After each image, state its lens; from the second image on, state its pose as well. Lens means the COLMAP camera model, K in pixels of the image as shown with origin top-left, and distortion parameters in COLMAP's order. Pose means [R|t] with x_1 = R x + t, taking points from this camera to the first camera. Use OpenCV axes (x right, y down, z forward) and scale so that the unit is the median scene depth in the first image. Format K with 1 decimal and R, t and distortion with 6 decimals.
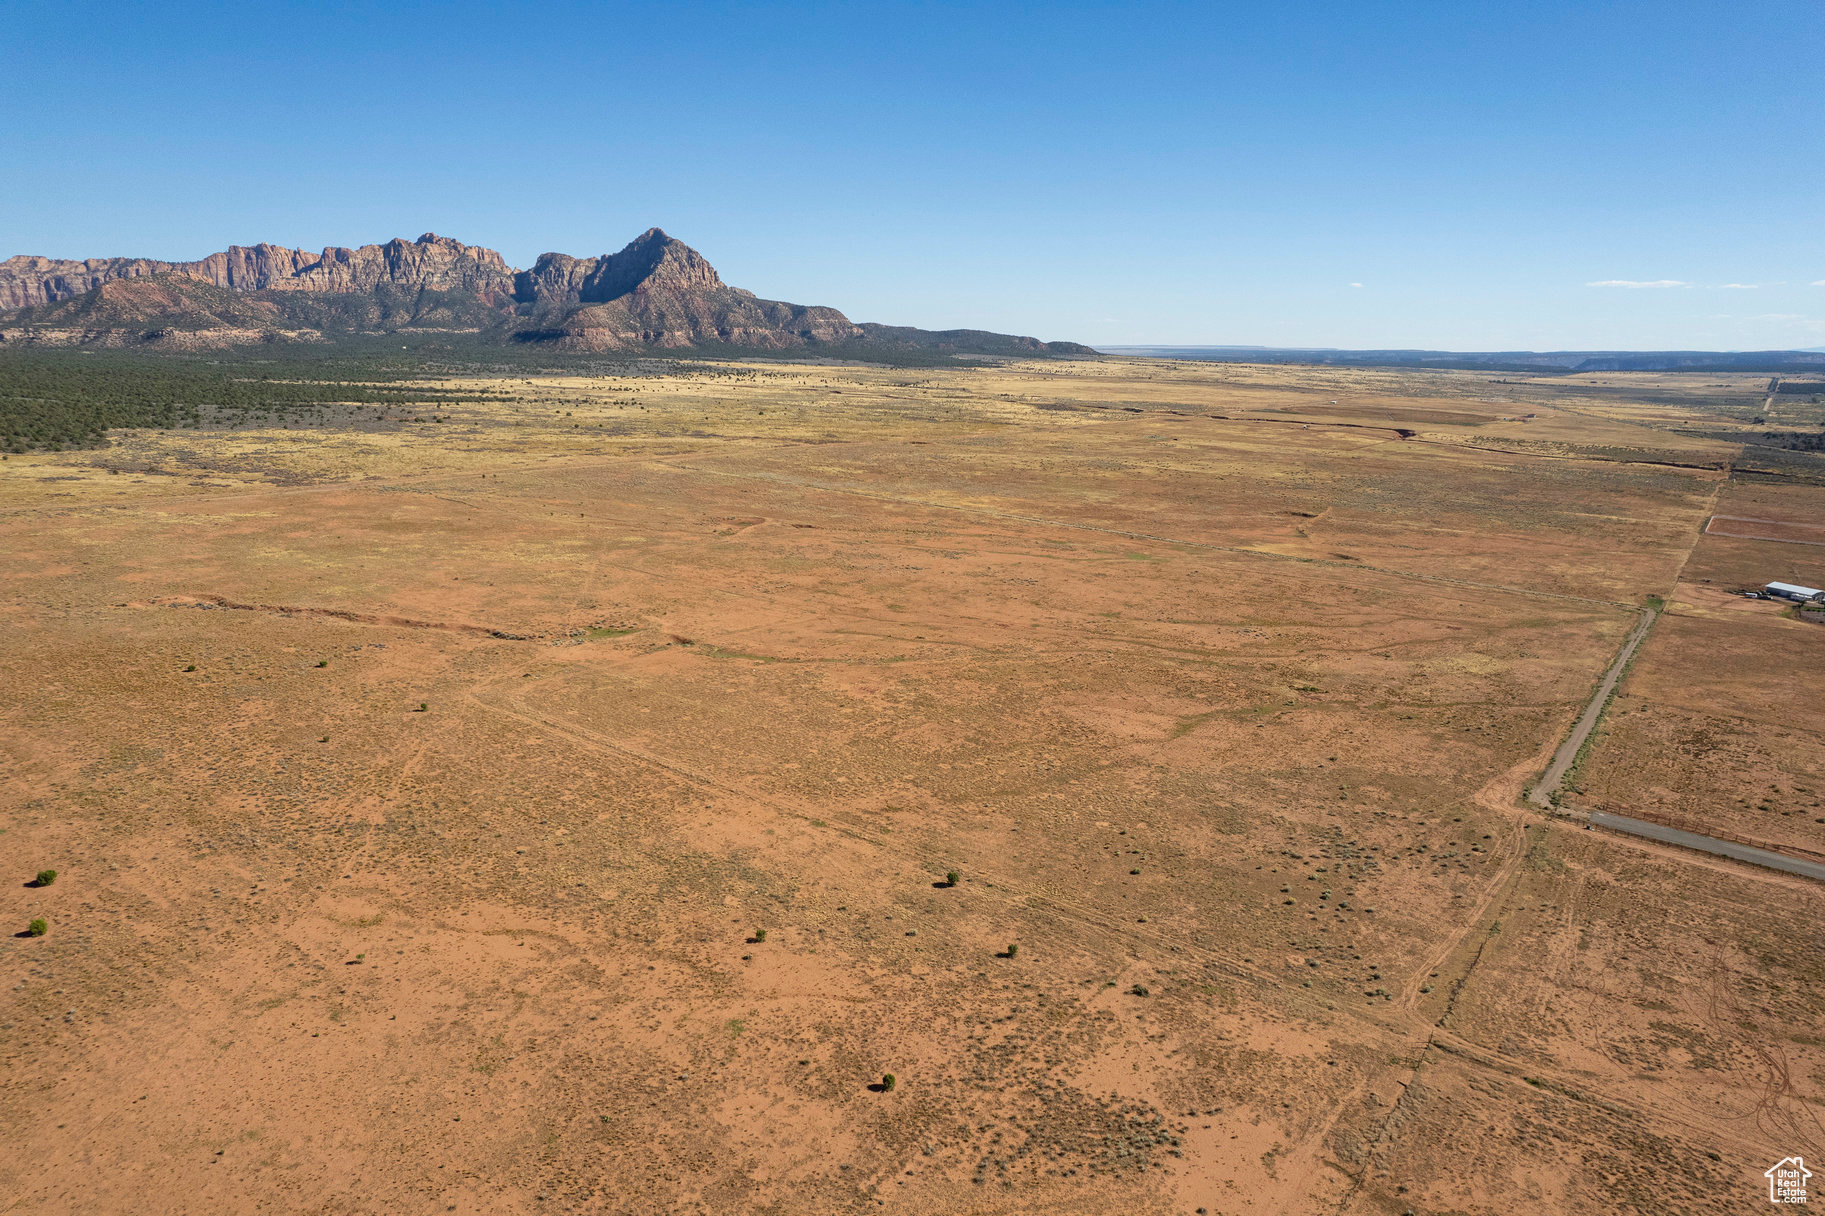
lens RADIAL K [[1163.8, 0, 910.1], [0, 1163.8, 604.7], [0, 0, 1]] dist [-0.074119, 0.066953]
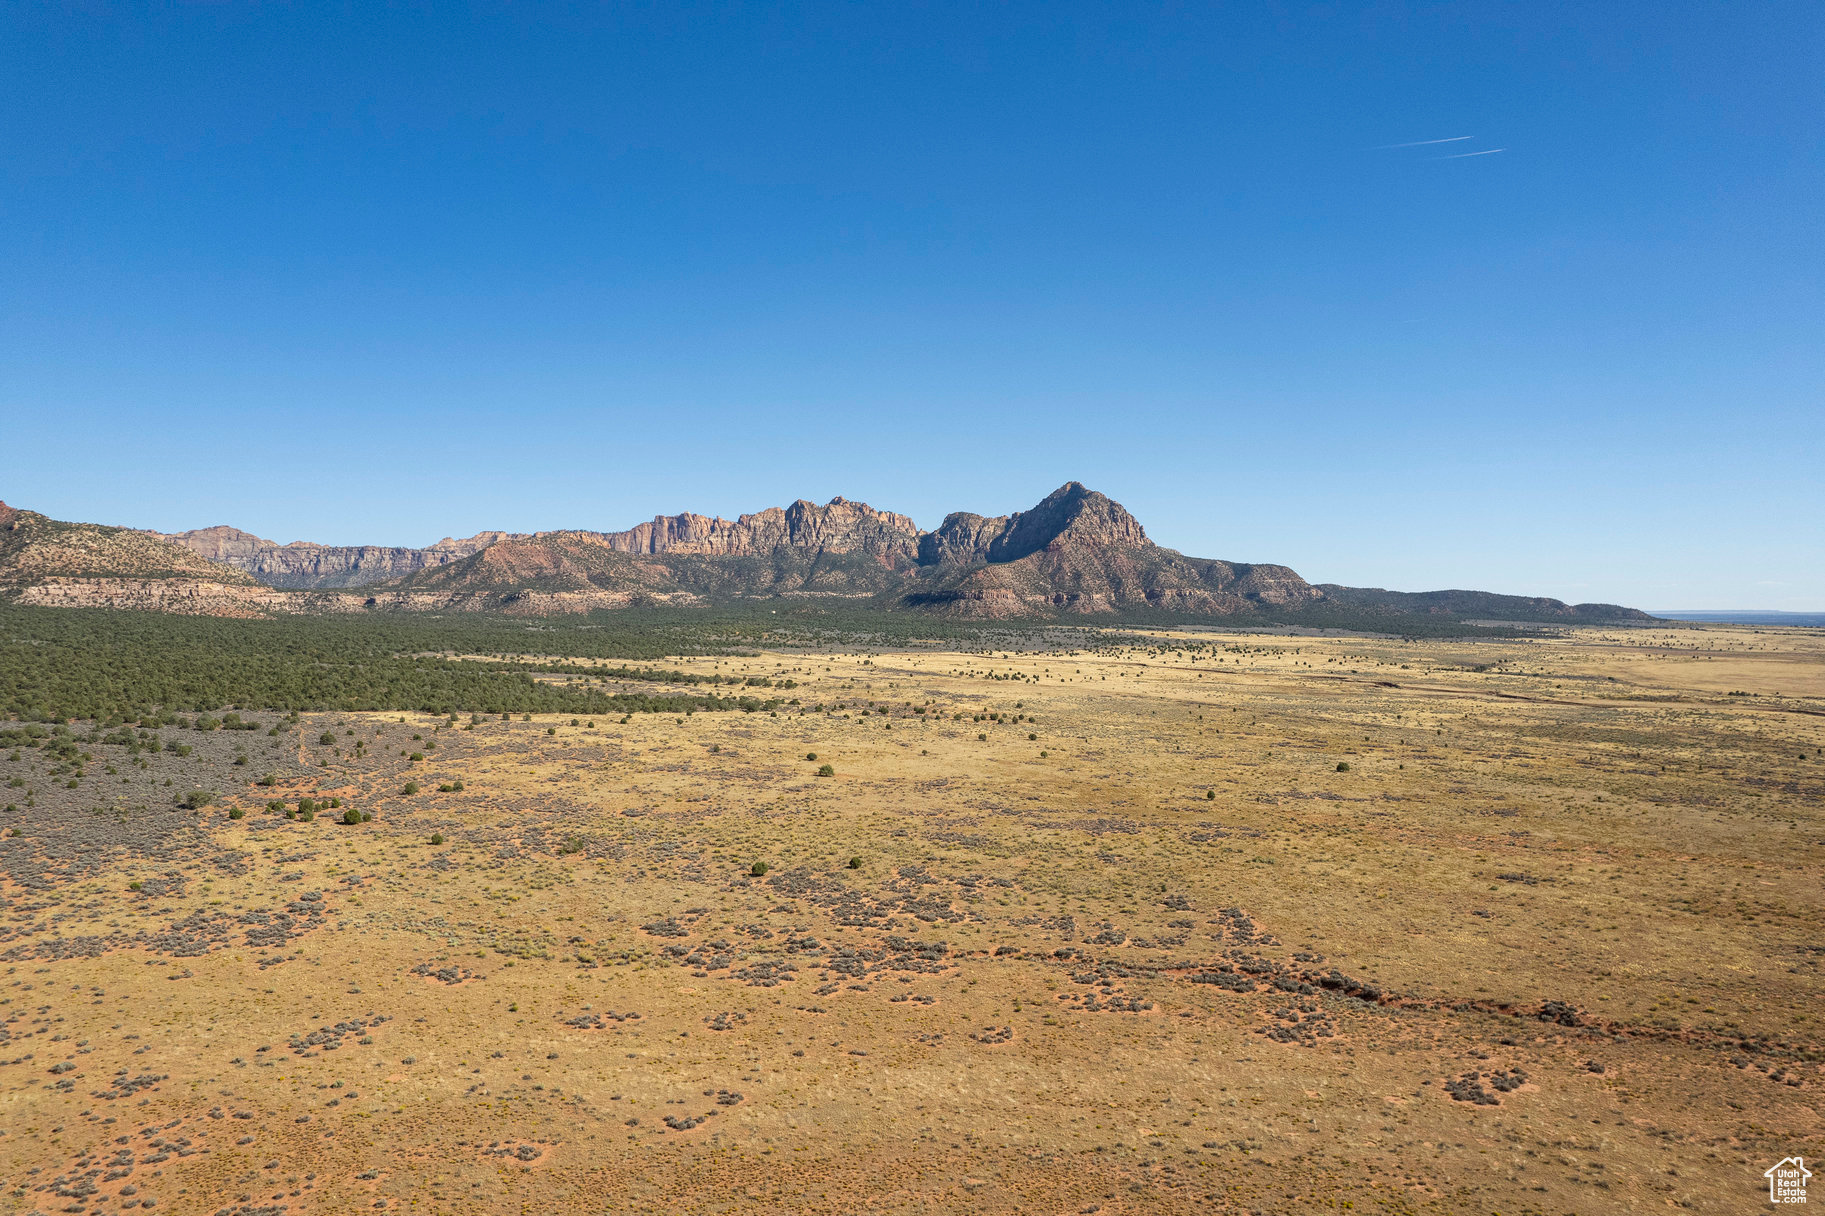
lens RADIAL K [[1163.8, 0, 910.1], [0, 1163.8, 604.7], [0, 0, 1]] dist [-0.074119, 0.066953]
pose [[0.940190, -0.008734, -0.340538, -0.046002], [-0.068906, 0.974130, -0.215226, -0.043864], [0.333608, 0.225818, 0.915266, 0.209352]]
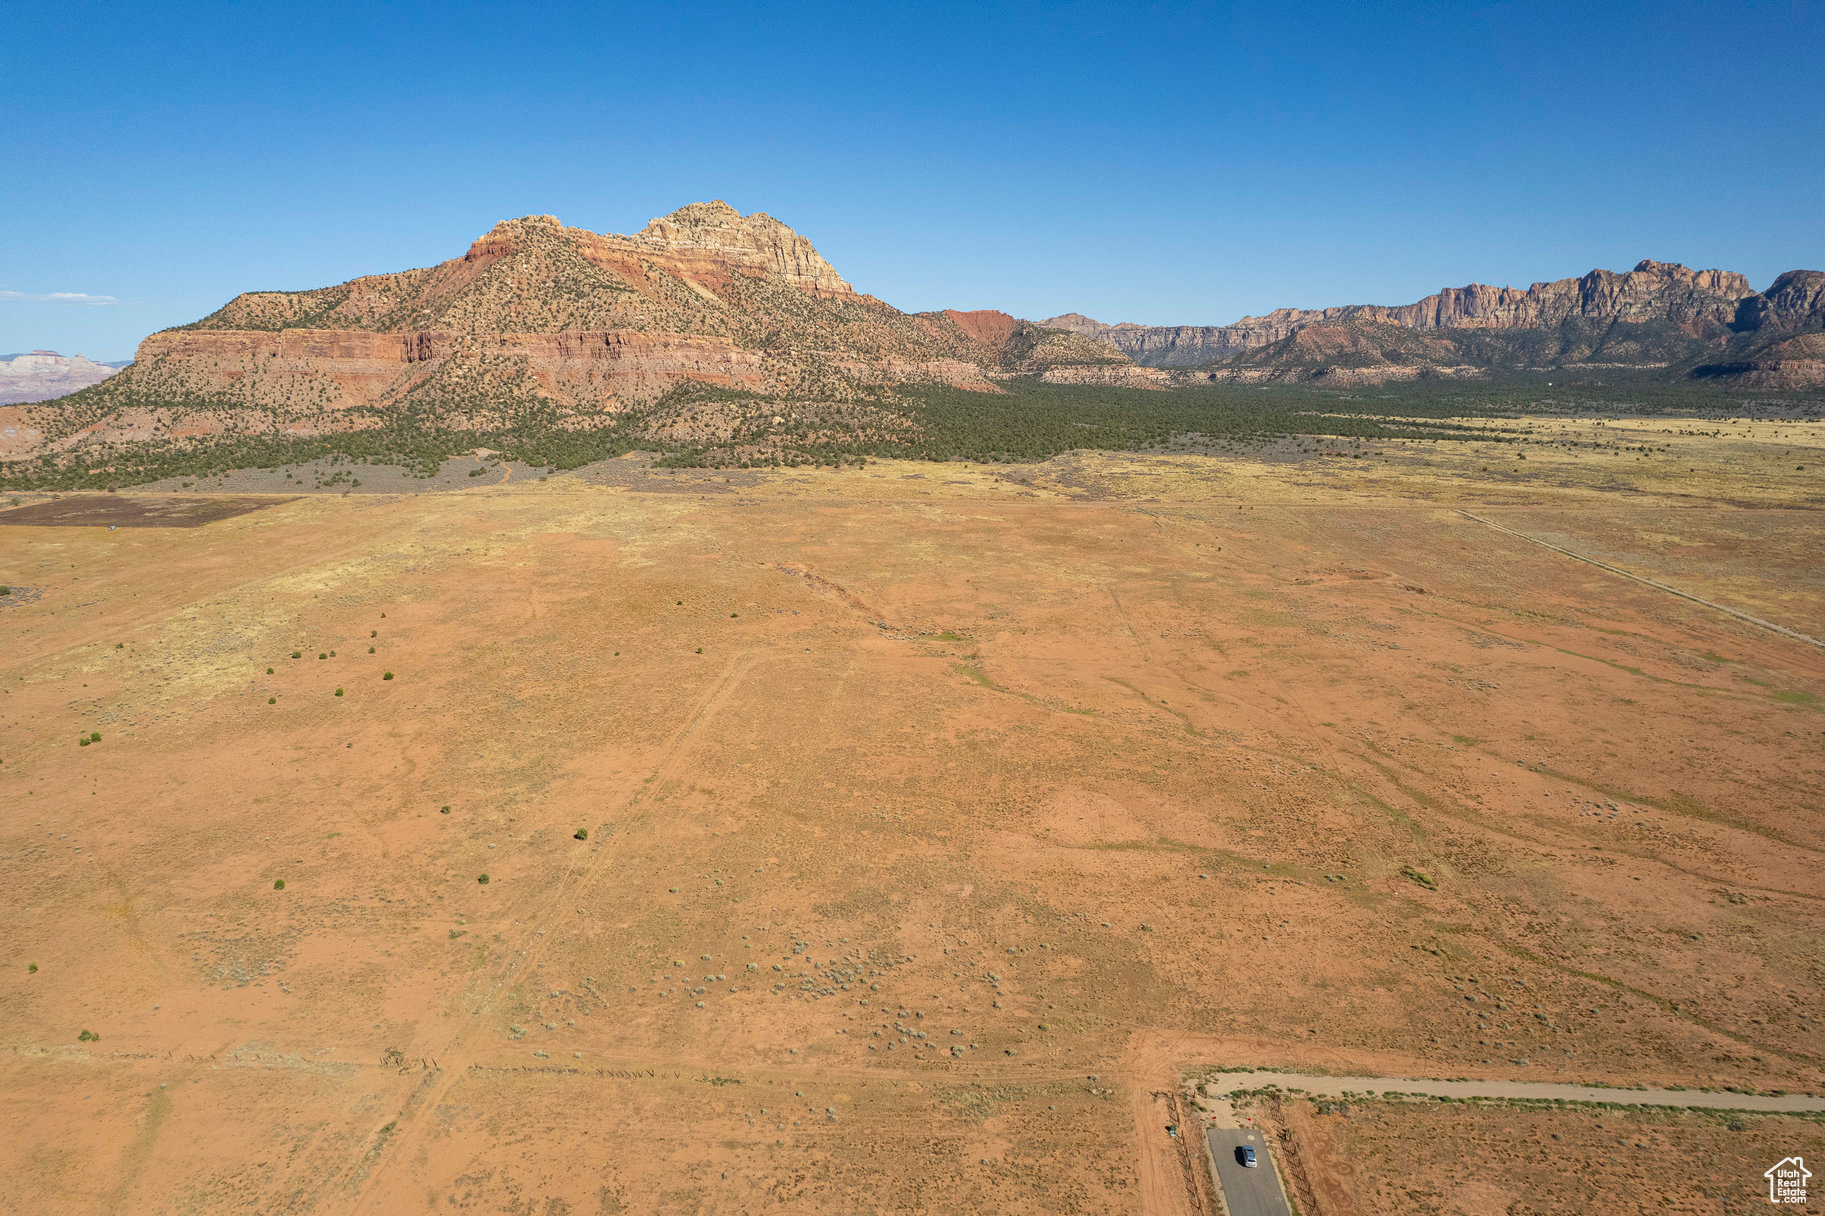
lens RADIAL K [[1169.9, 0, 911.3], [0, 1169.9, 597.2], [0, 0, 1]] dist [-0.080949, 0.073570]
pose [[0.555308, 0.139054, -0.819938, 0.062796], [-0.169476, 0.984155, 0.052124, -0.006582], [0.814194, 0.110015, 0.570075, 0.030524]]
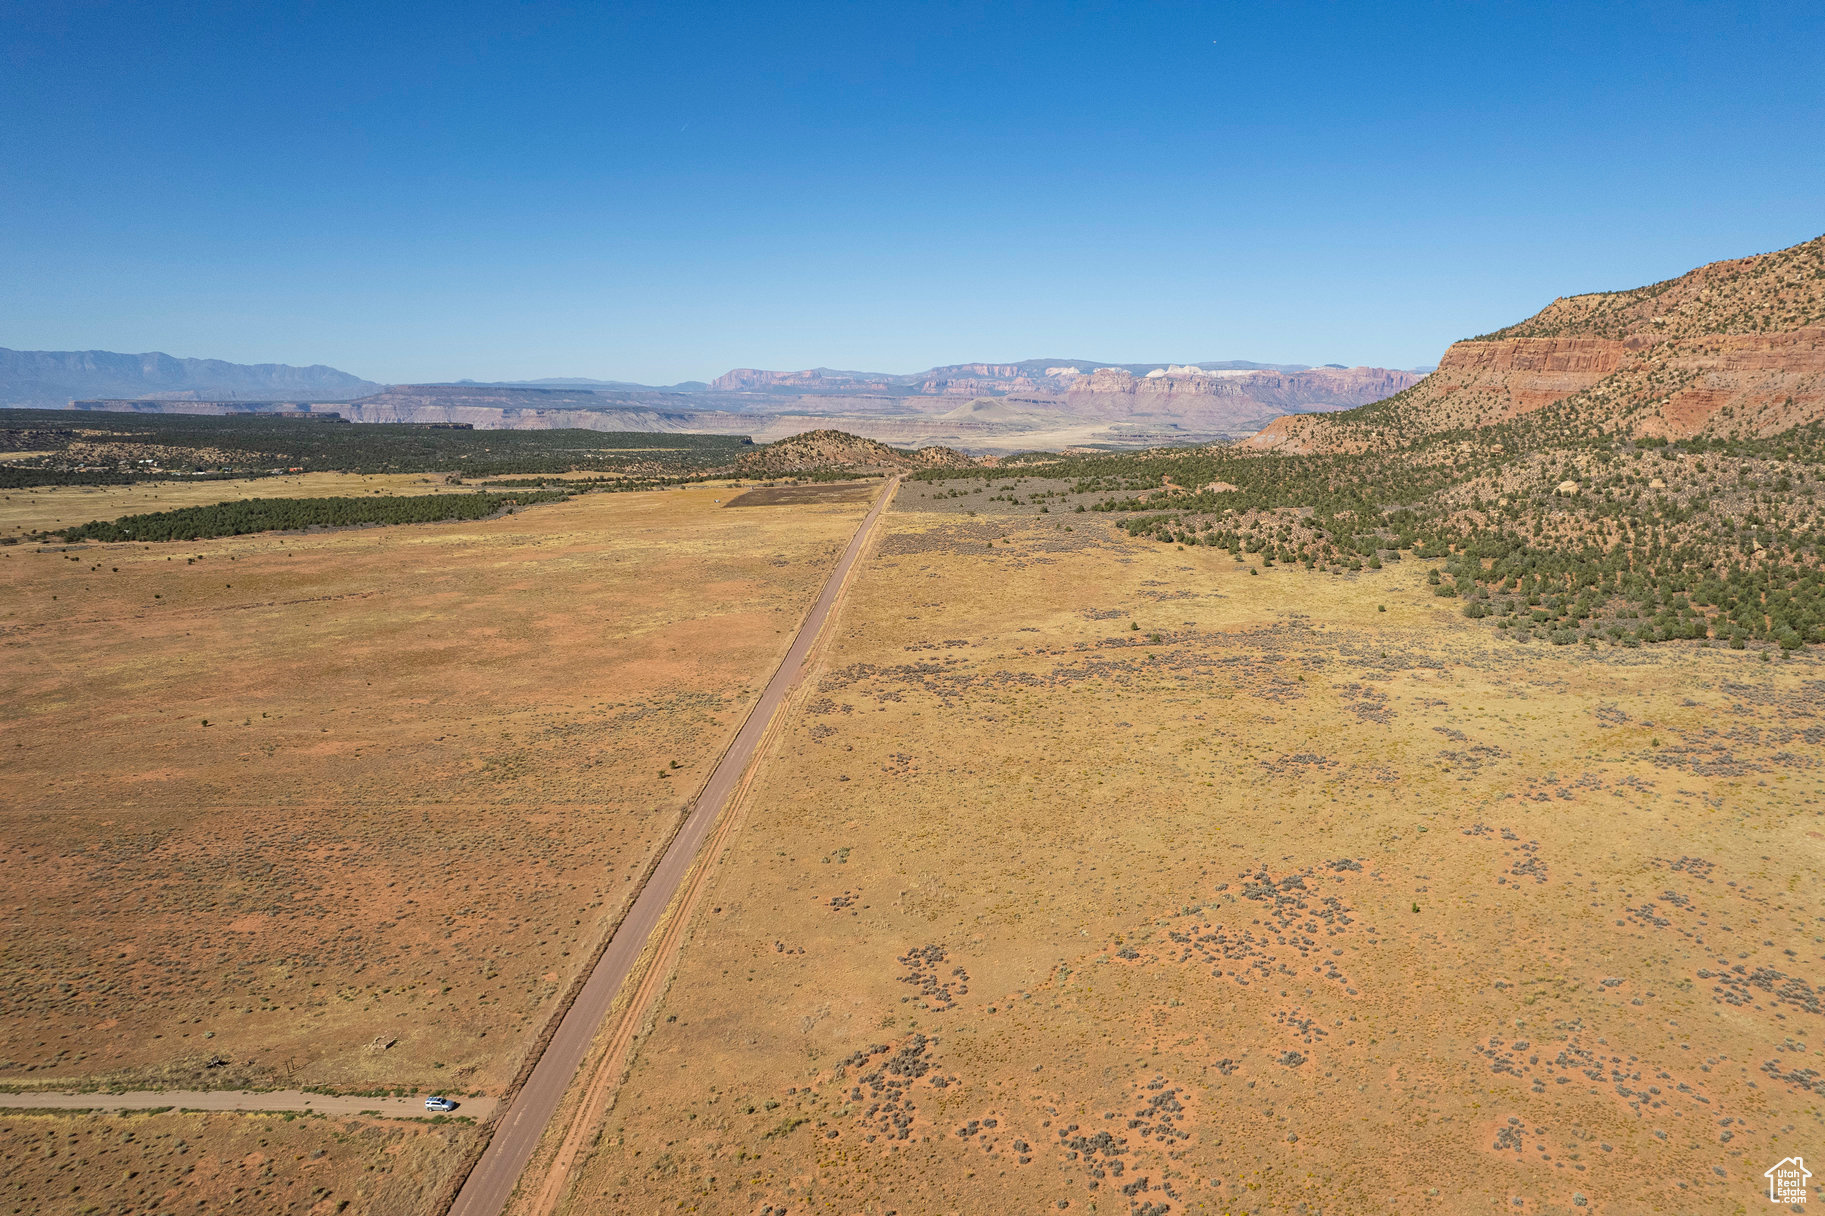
lens RADIAL K [[1169.9, 0, 911.3], [0, 1169.9, 597.2], [0, 0, 1]] dist [-0.080949, 0.073570]
pose [[-0.820172, 0.087635, -0.565366, -0.039073], [-0.136330, 0.929796, 0.341897, -0.059300], [0.555637, 0.357491, -0.750645, 0.247774]]
